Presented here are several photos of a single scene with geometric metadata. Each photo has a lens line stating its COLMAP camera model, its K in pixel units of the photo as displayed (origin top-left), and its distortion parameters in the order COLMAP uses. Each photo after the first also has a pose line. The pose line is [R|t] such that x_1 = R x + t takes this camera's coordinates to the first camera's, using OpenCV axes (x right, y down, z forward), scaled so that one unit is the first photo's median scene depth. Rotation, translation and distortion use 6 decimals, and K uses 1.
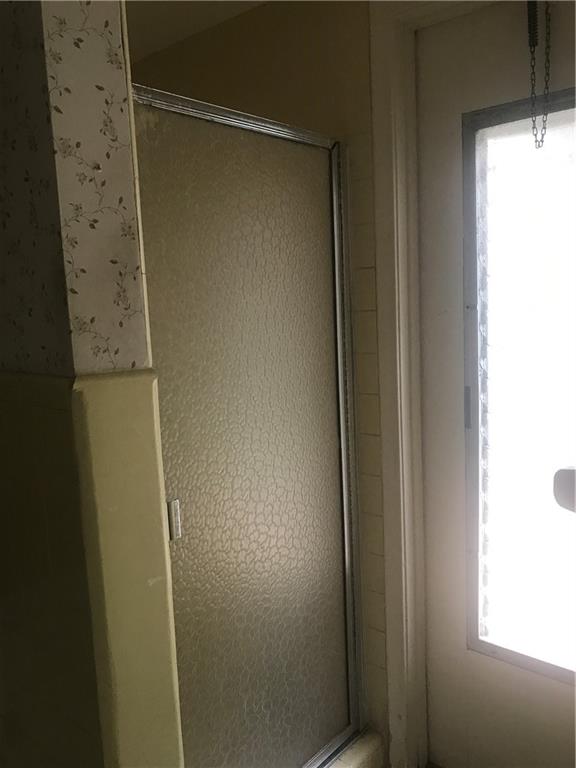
lens RADIAL K [[630.7, 0, 288.0], [0, 630.7, 384.0], [0, 0, 1]] dist [0.002385, -0.000416]
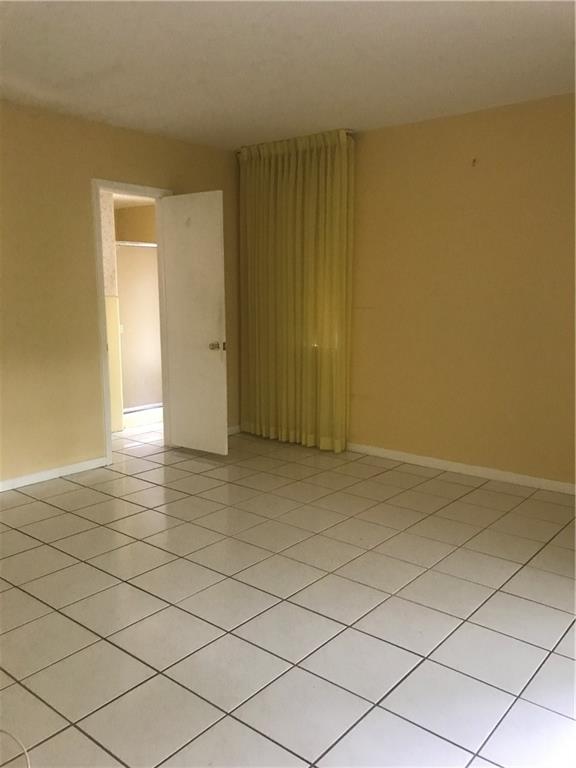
lens RADIAL K [[630.7, 0, 288.0], [0, 630.7, 384.0], [0, 0, 1]] dist [0.002385, -0.000416]
pose [[0.997985, 0.045917, 0.043794, 1.055340], [-0.046968, 0.998625, 0.023267, 0.537059], [-0.042666, -0.025277, 0.998770, -4.538392]]
